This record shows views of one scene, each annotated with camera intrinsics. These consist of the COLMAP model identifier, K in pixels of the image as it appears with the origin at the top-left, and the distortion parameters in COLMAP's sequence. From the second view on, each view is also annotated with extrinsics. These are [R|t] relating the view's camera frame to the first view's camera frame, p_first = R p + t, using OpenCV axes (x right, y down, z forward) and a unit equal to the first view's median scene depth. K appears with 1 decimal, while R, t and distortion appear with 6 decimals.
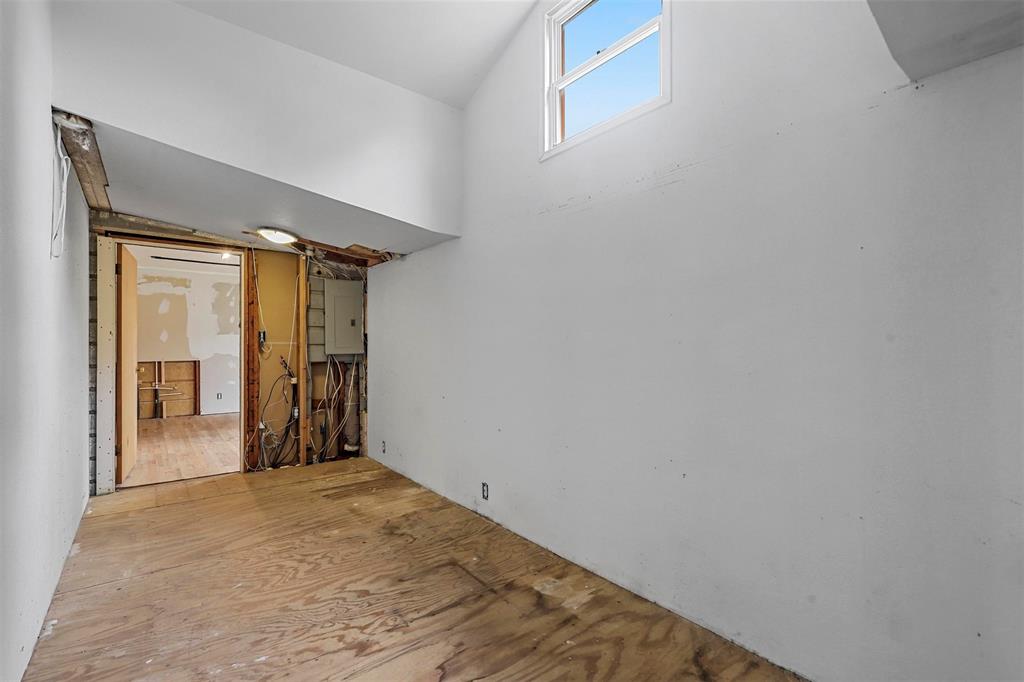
lens RADIAL K [[462.6, 0, 510.1], [0, 462.6, 342.3], [0, 0, 1]] dist [-0.000683, 0.000471]
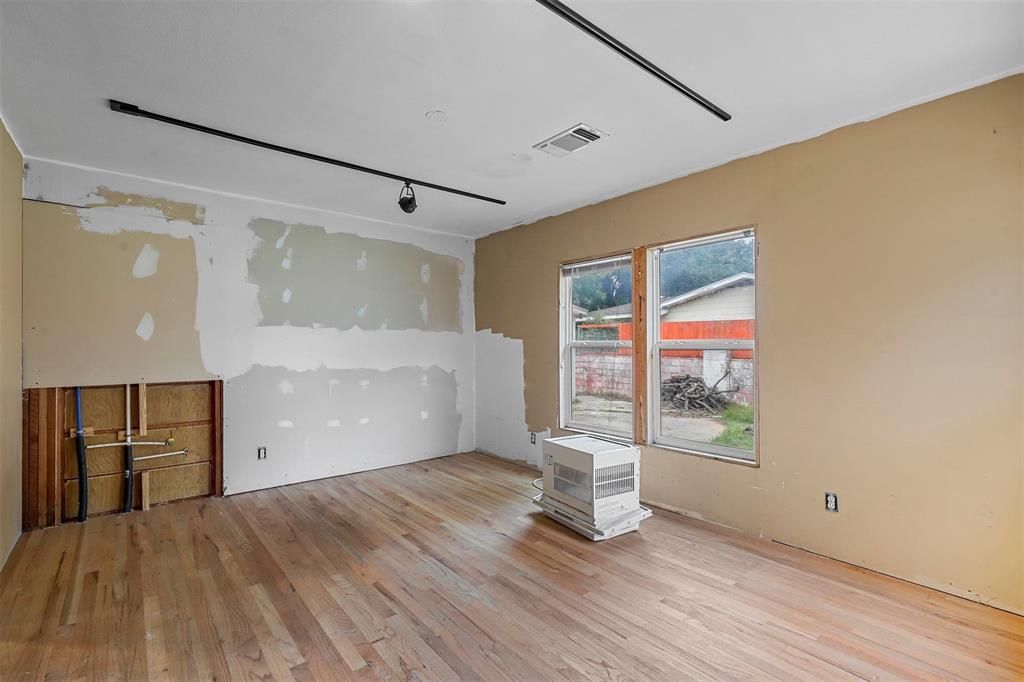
lens RADIAL K [[462.6, 0, 512.9], [0, 462.6, 340.2], [0, 0, 1]] dist [-0.000683, 0.000471]
pose [[0.999625, 0.000589, 0.027389, -1.088626], [-0.000479, 0.999992, -0.003994, 0.000528], [-0.027391, 0.003979, 0.999617, 1.458648]]
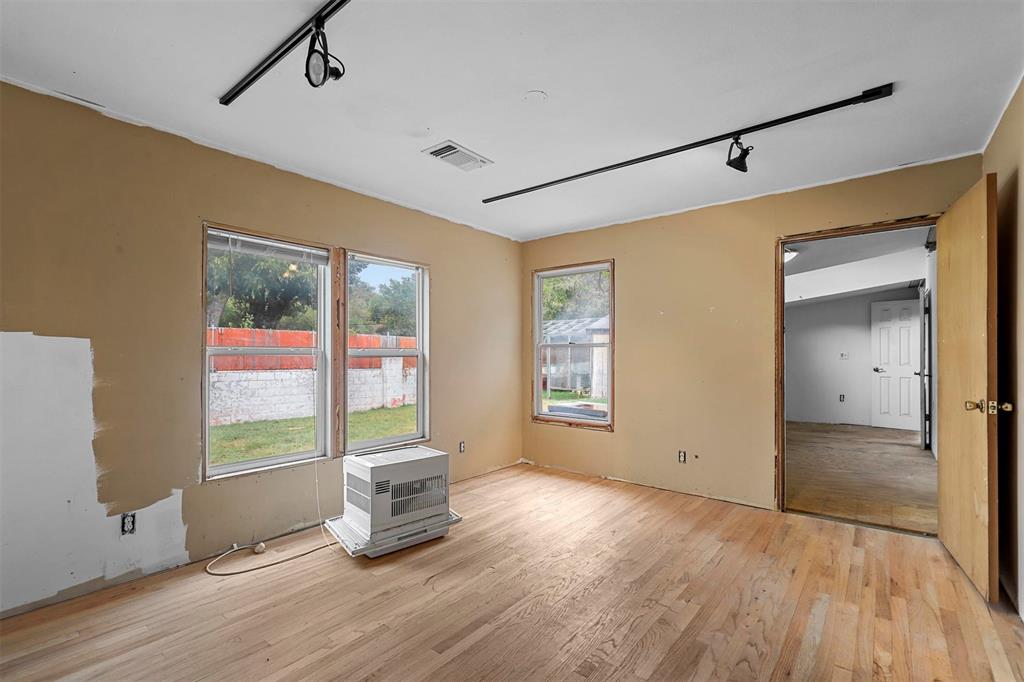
lens RADIAL K [[462.6, 0, 511.1], [0, 462.6, 349.2], [0, 0, 1]] dist [-0.000683, 0.000471]
pose [[-0.216109, 0.012182, 0.976293, -2.346874], [-0.007884, 0.999868, -0.014222, 0.022438], [-0.976337, -0.010770, -0.215984, 3.016767]]
